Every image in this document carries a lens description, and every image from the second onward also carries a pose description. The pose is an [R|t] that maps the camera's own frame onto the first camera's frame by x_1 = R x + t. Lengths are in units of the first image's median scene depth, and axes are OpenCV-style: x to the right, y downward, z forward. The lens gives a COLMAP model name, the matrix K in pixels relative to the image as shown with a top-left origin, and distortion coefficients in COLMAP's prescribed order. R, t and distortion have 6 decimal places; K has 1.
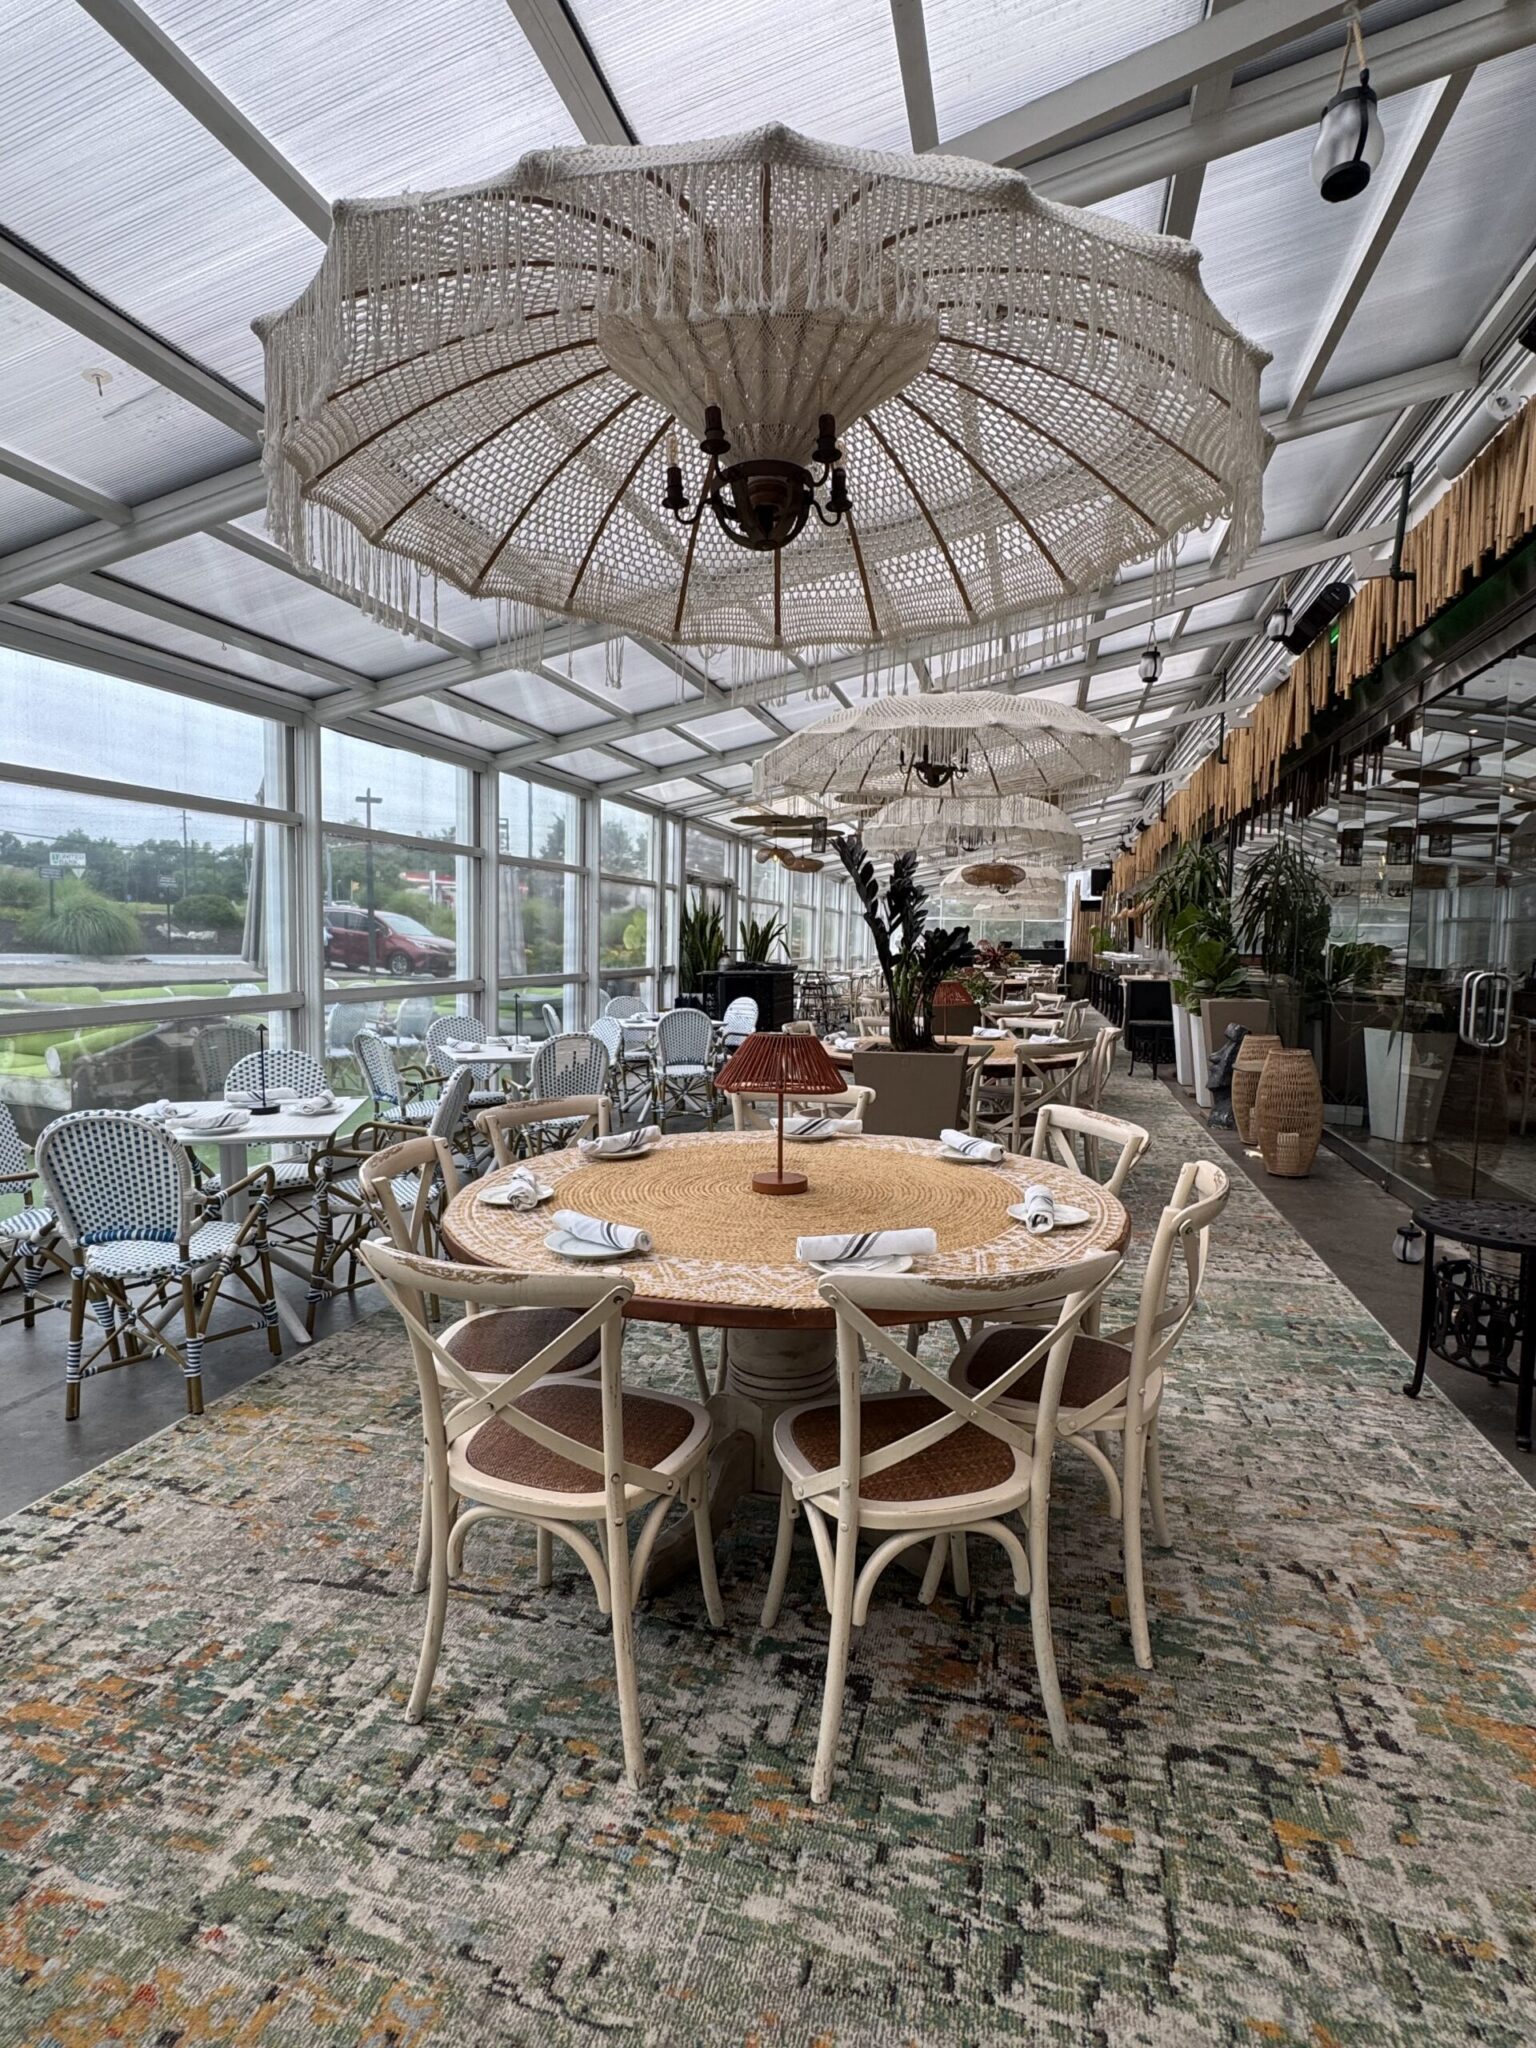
lens RADIAL K [[1033.0, 0, 763.1], [0, 1033.0, 1017.3], [0, 0, 1]] dist [-0.001656, -0.000713]
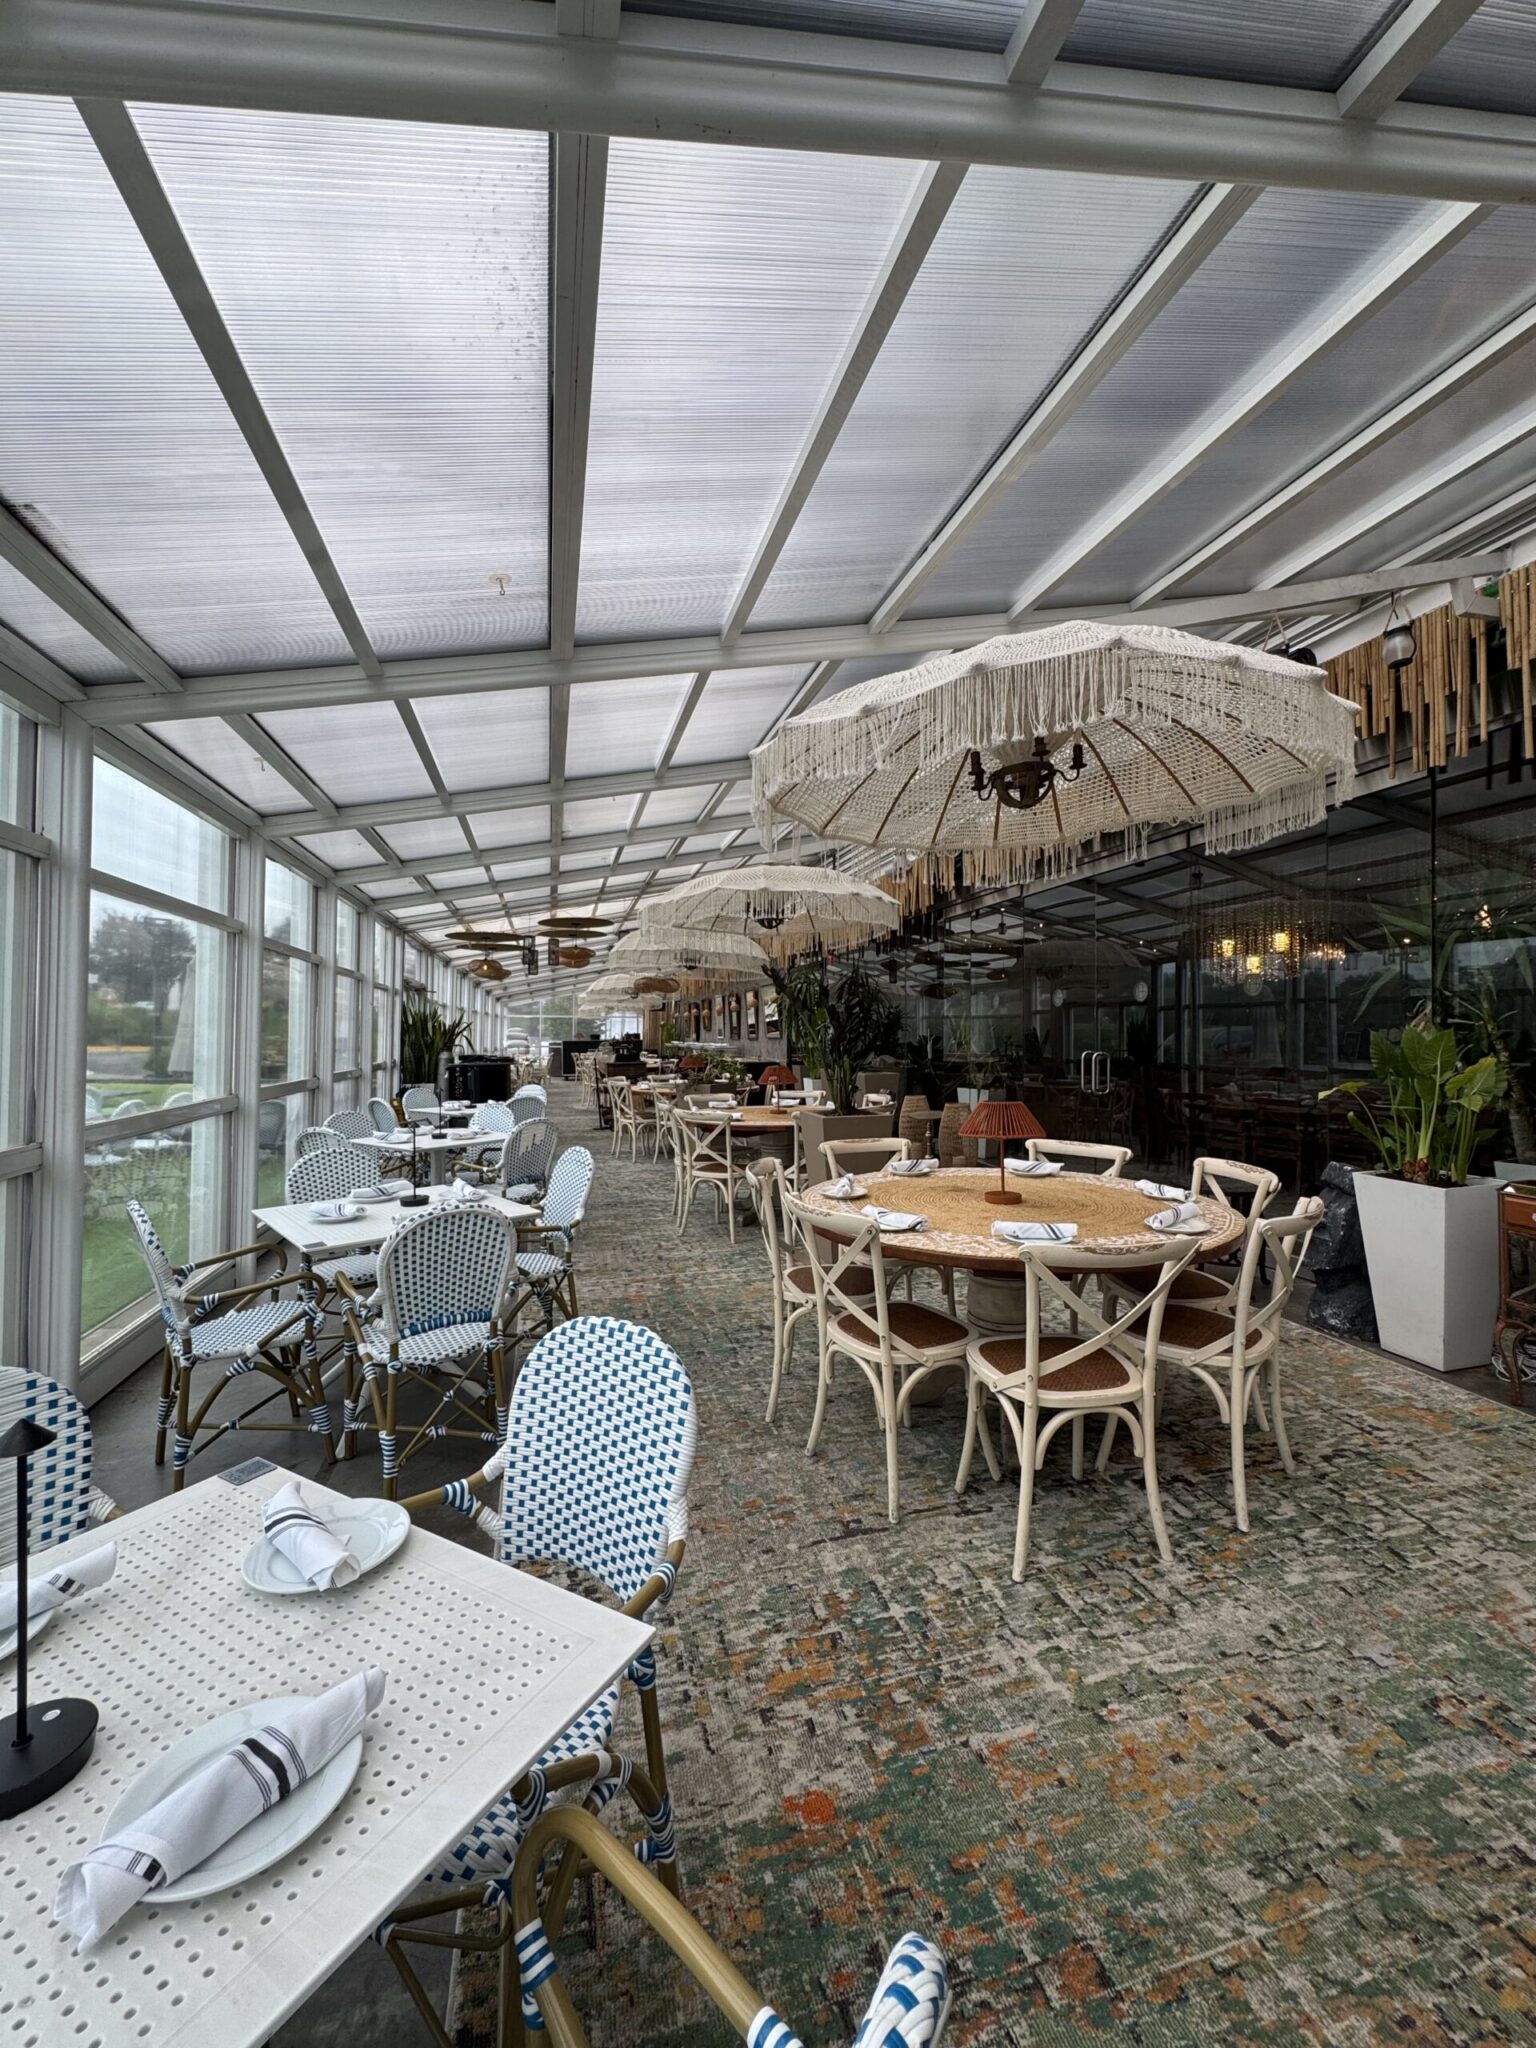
lens RADIAL K [[832.6, 0, 765.7], [0, 832.6, 1018.8], [0, 0, 1]] dist [-0.001939, -0.000170]
pose [[0.869006, 0.000003, 0.494802, -1.178106], [0.045206, 0.995817, -0.079400, -0.032362], [-0.492732, 0.091367, 0.865371, 0.080414]]
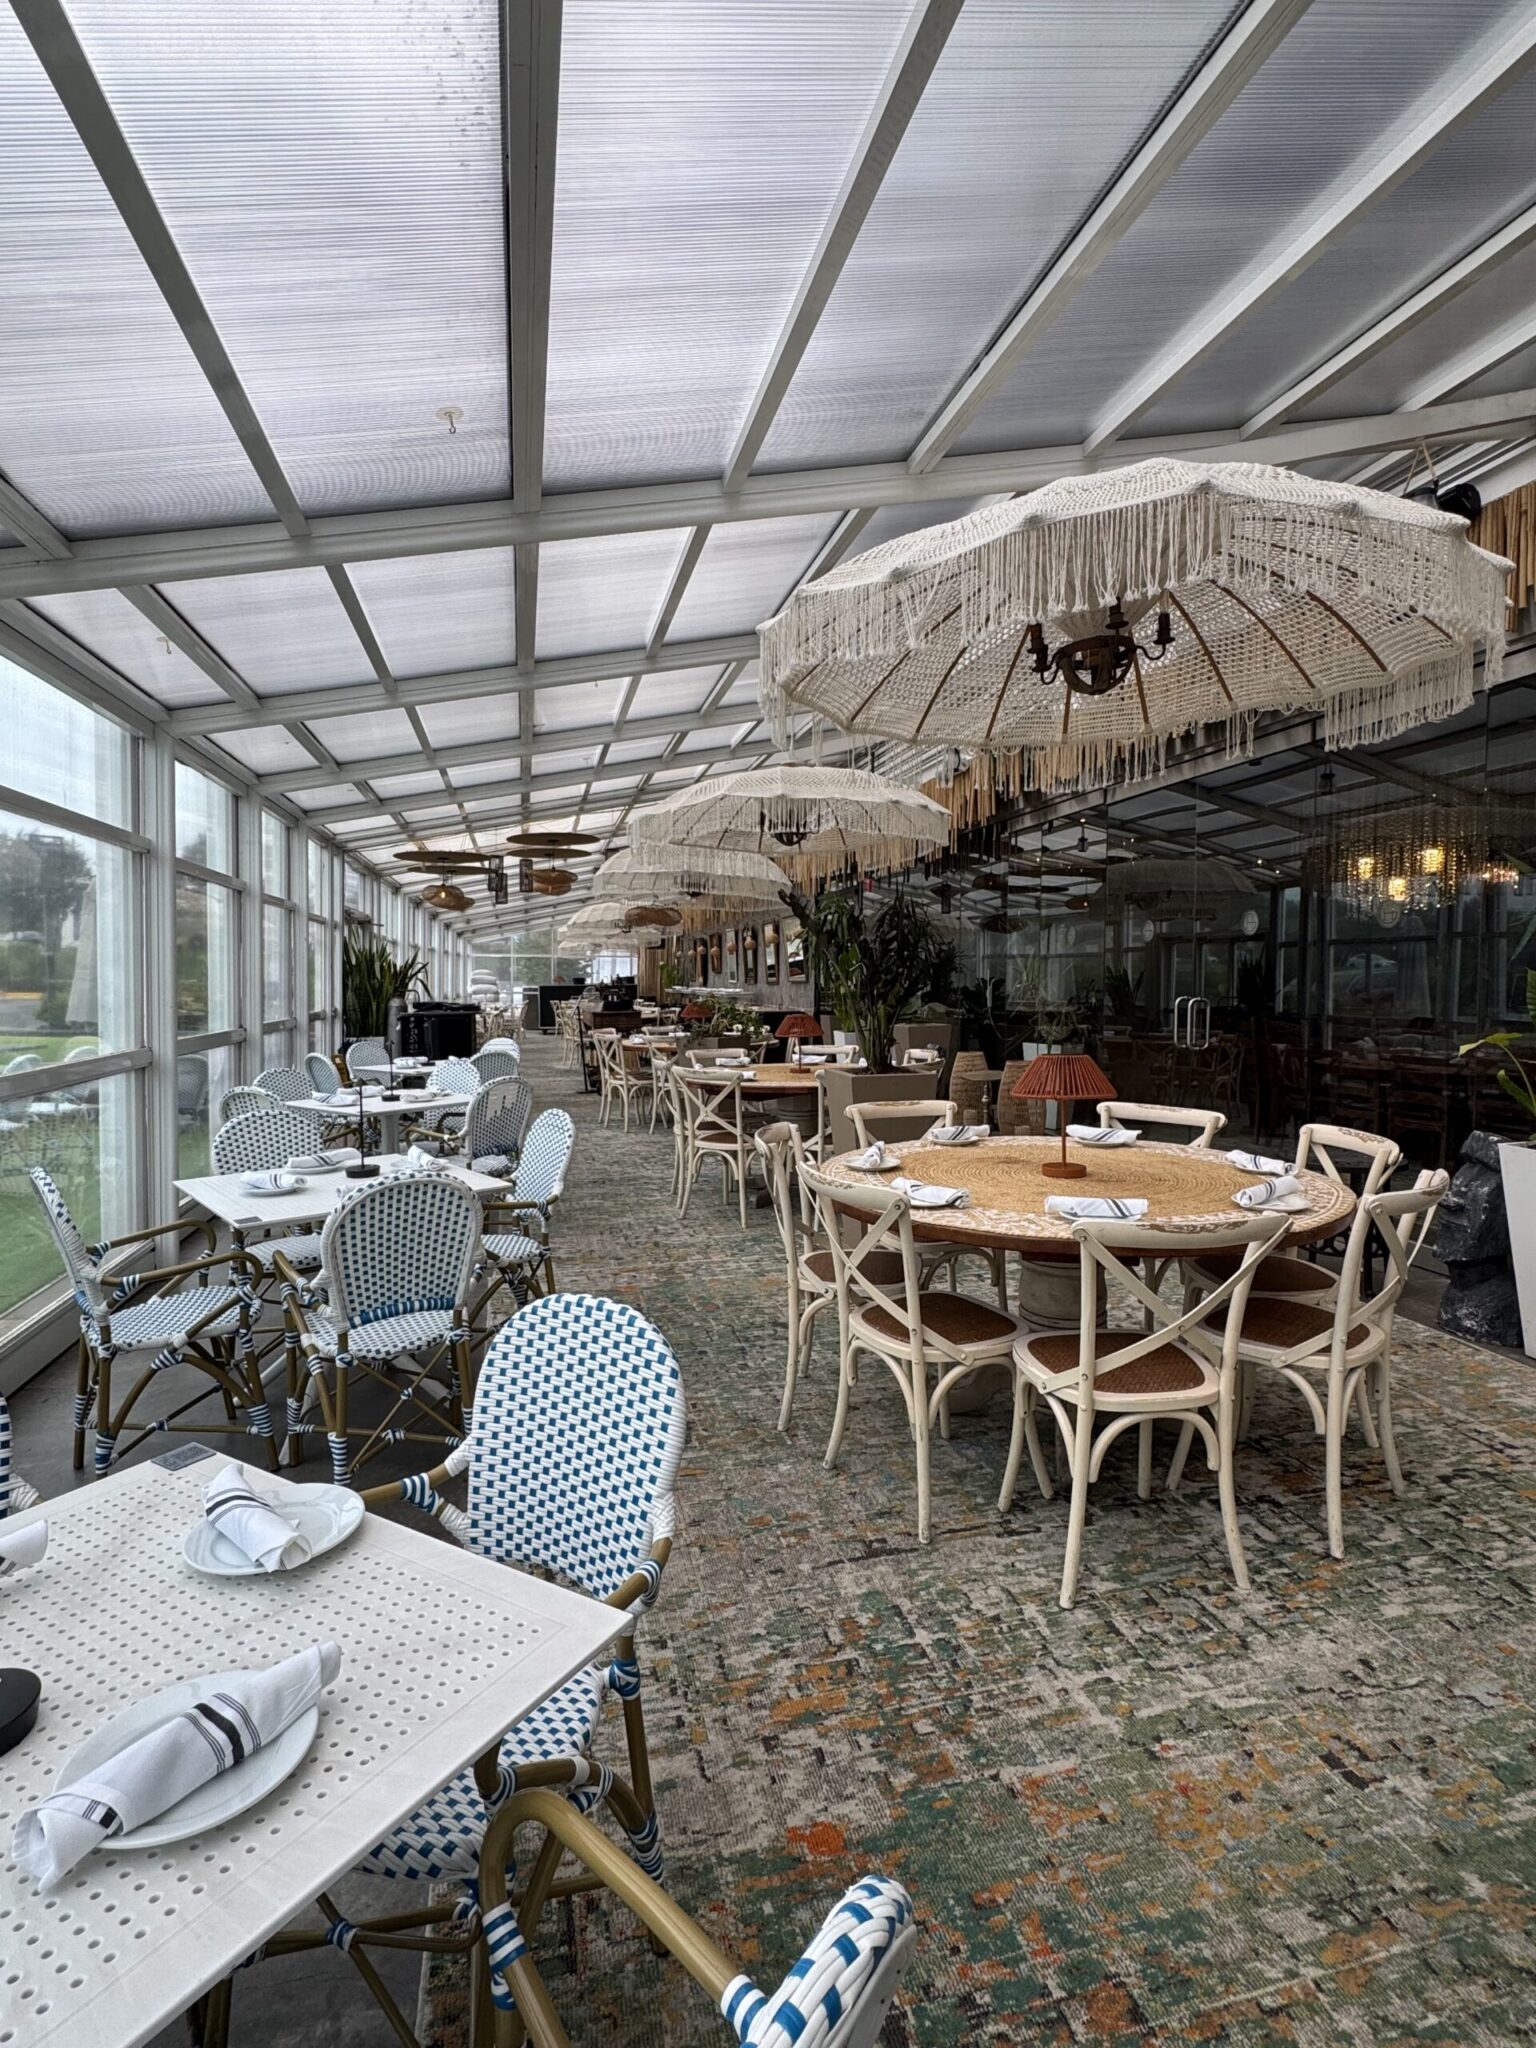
lens RADIAL K [[1033.0, 0, 763.1], [0, 1033.0, 1017.3], [0, 0, 1]] dist [-0.001656, -0.000713]
pose [[0.881851, -0.026907, 0.470760, -1.182801], [0.043463, 0.998759, -0.024331, -0.021319], [-0.469521, 0.041917, 0.881926, 0.032865]]
